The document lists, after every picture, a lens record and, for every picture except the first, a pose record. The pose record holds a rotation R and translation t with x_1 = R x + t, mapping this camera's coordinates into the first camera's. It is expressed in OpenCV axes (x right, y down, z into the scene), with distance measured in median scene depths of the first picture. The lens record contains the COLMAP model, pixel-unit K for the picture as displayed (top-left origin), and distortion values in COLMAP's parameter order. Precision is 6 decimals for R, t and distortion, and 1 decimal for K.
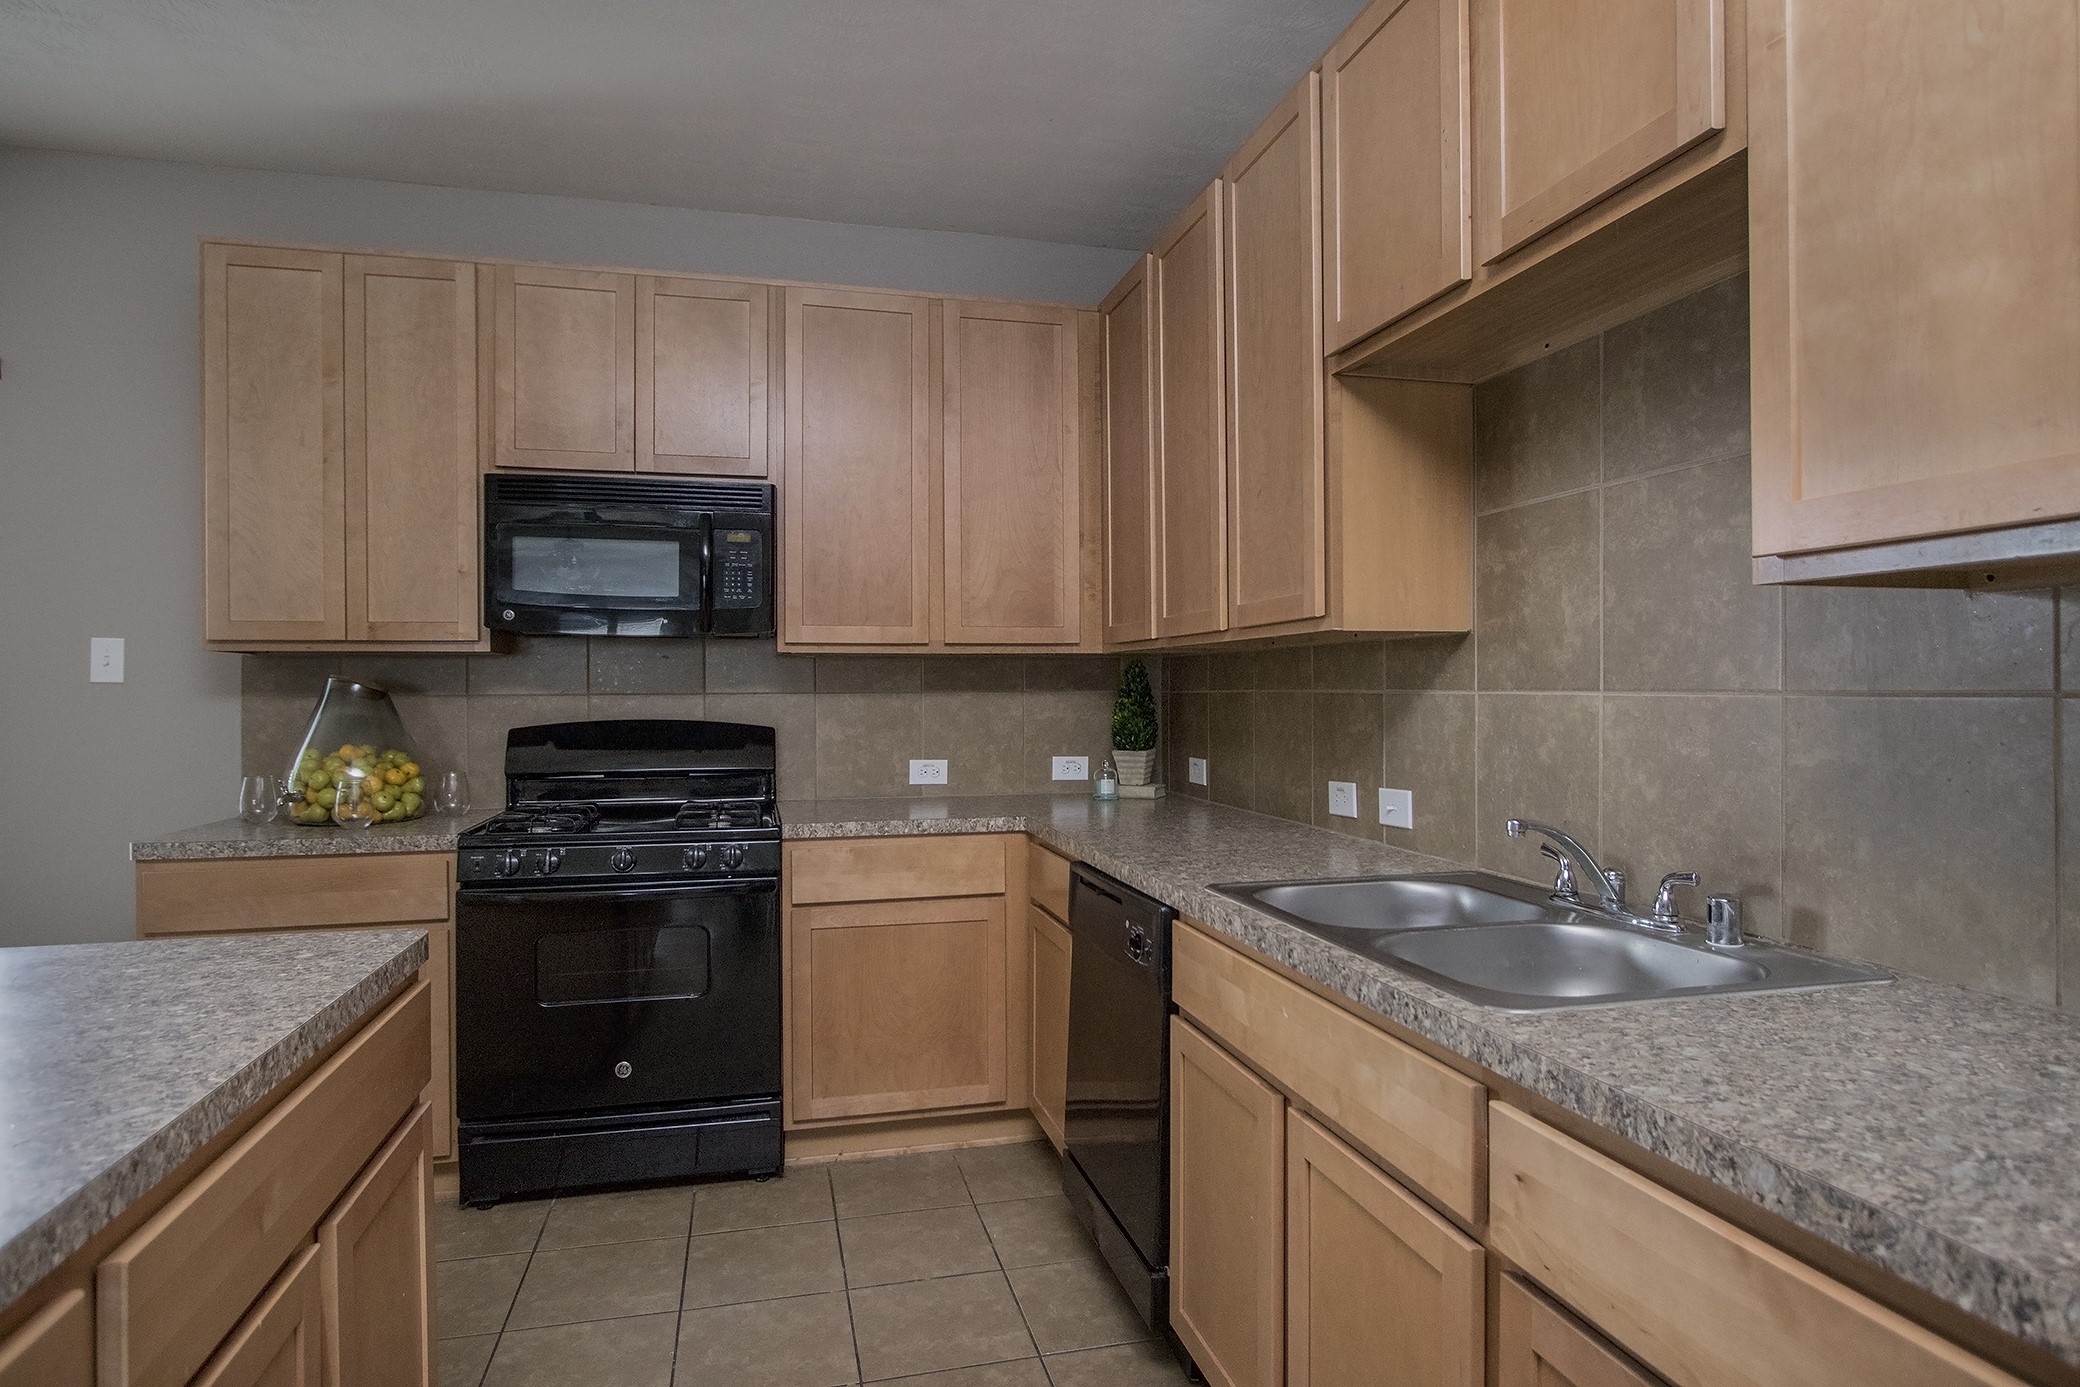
lens RADIAL K [[1144.7, 0, 1048.5], [0, 1144.7, 691.8], [0, 0, 1]] dist [-0.017369, 0.003104]
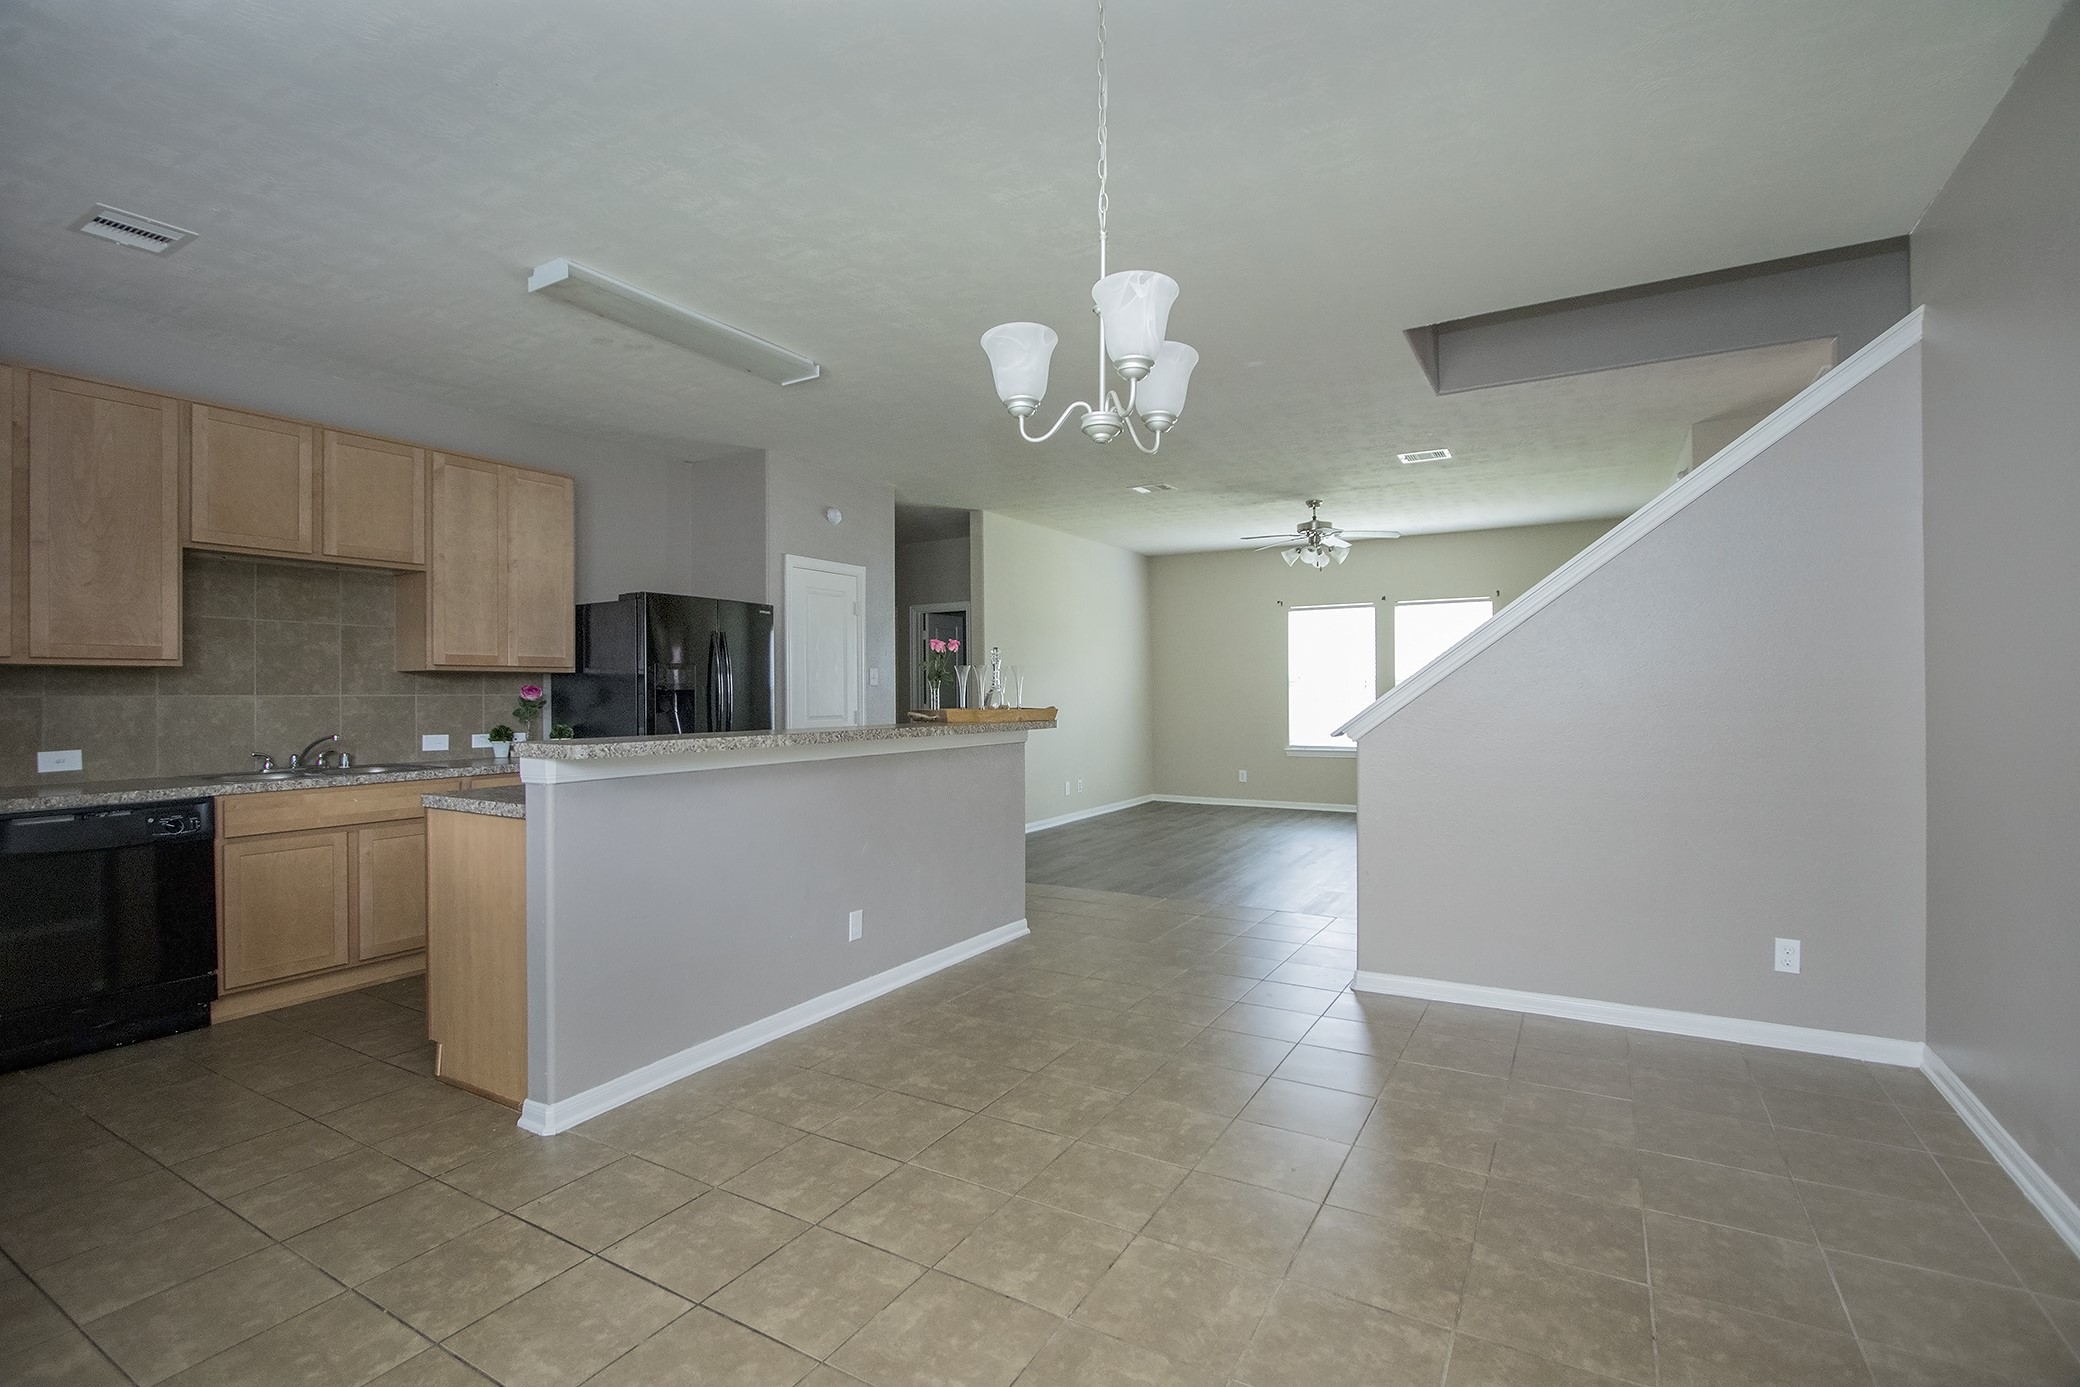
lens RADIAL K [[957.4, 0, 1032.5], [0, 957.4, 681.1], [0, 0, 1]] dist [-0.014766, 0.000846]
pose [[-0.702552, 0.016036, 0.711451, -1.481535], [0.009412, 0.999868, -0.013243, 0.008129], [-0.711570, -0.002607, -0.702610, 0.778875]]
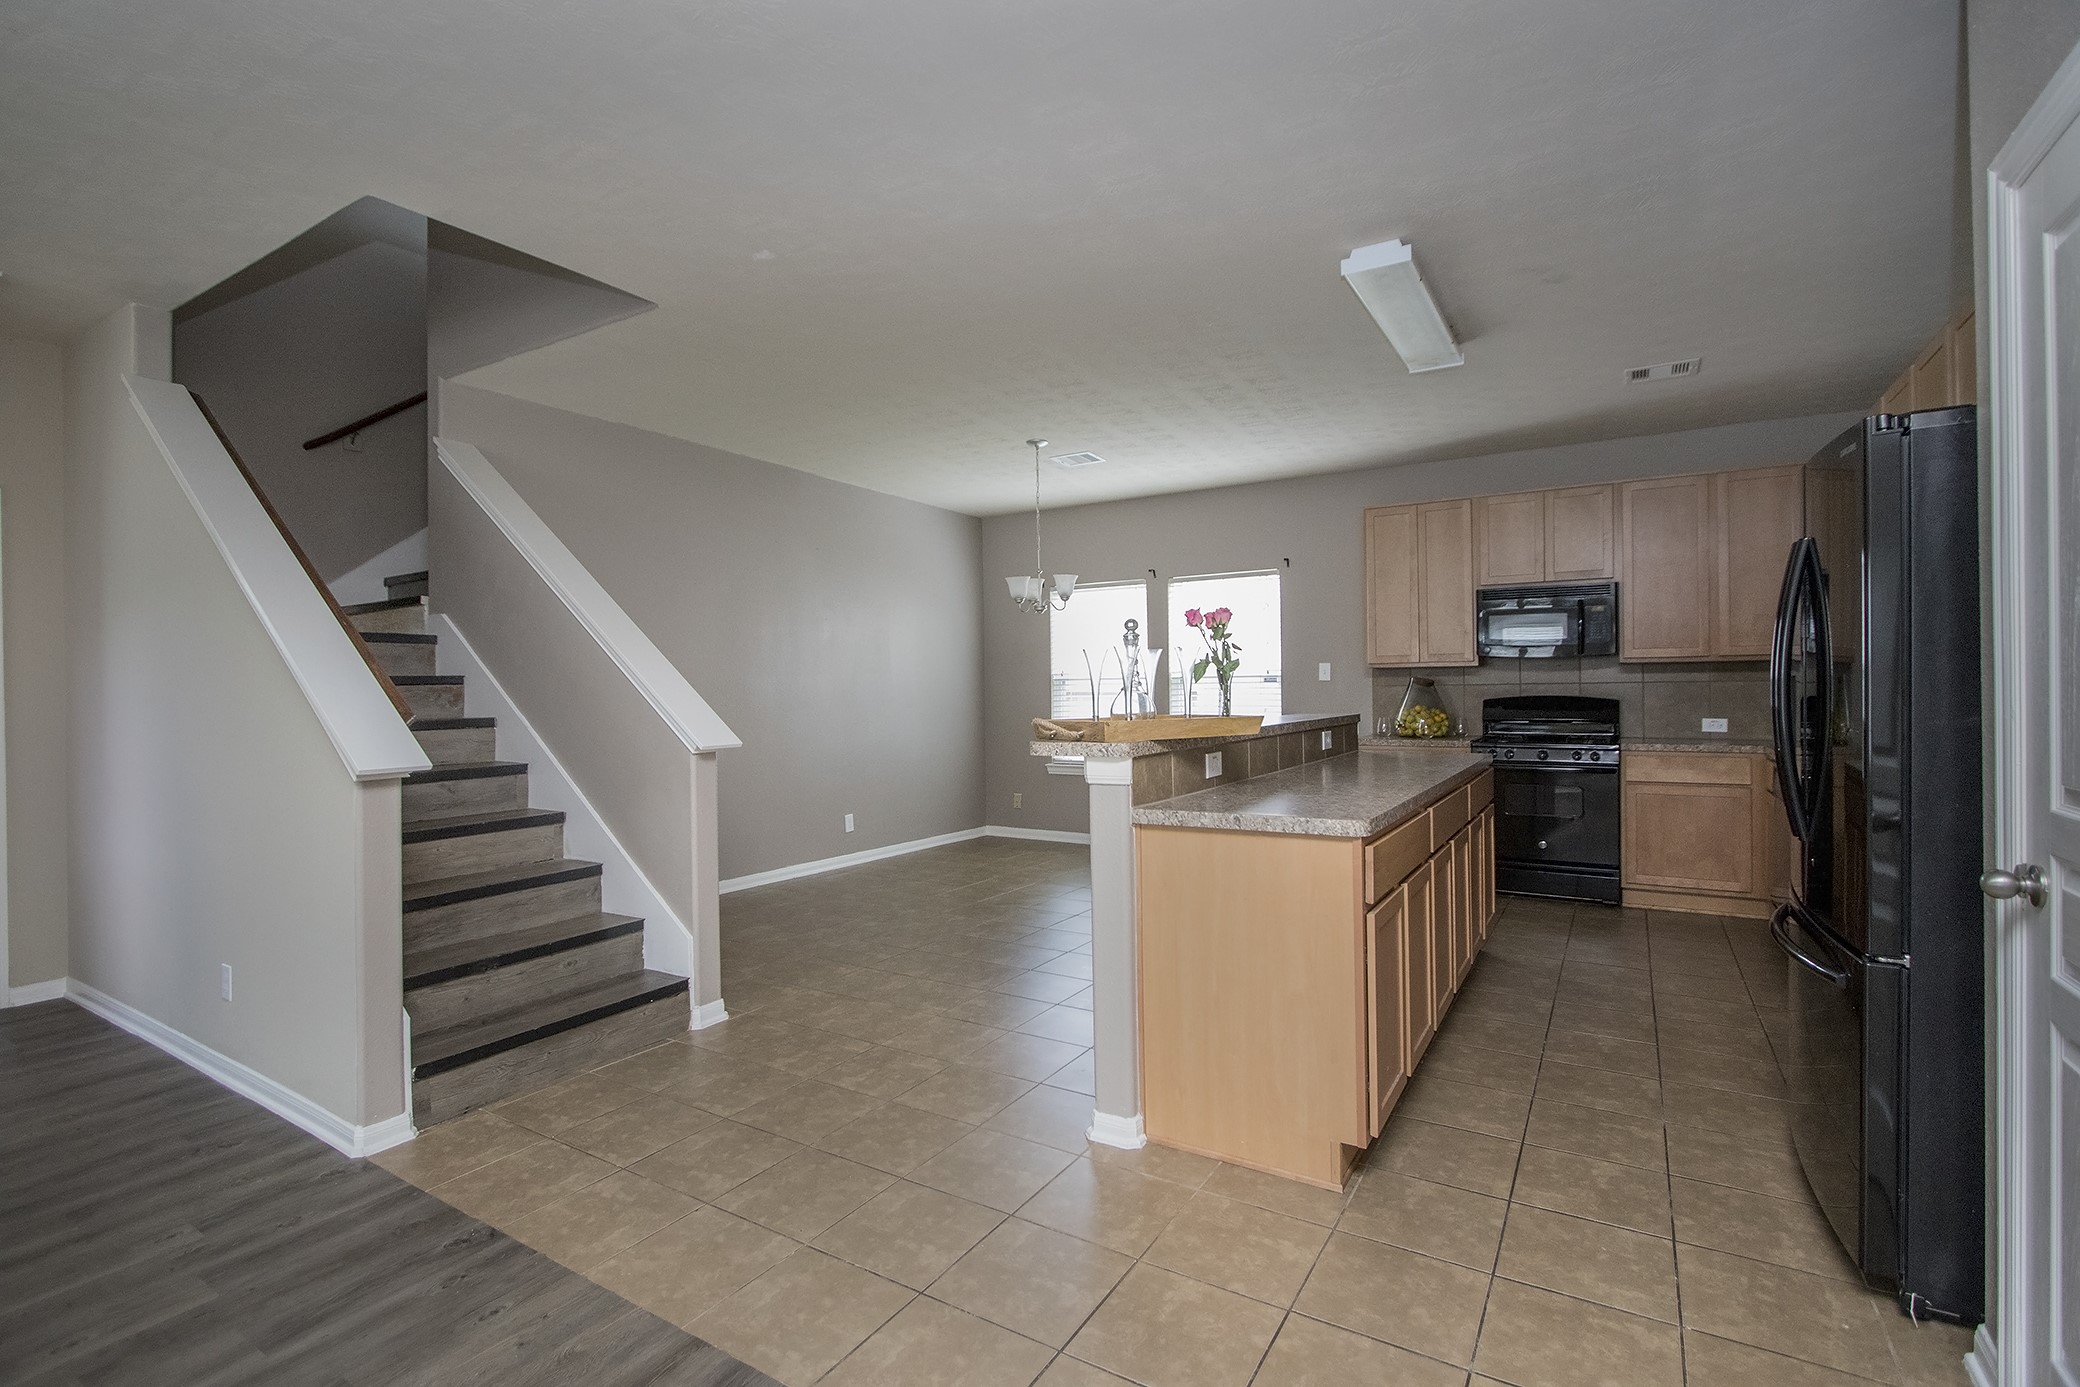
lens RADIAL K [[957.4, 0, 1040.1], [0, 957.4, 687.6], [0, 0, 1]] dist [-0.014766, 0.000846]
pose [[0.694679, -0.003420, -0.719312, 0.289180], [0.006388, 0.999979, 0.001414, 0.000873], [0.719291, -0.005577, 0.694686, -1.001389]]
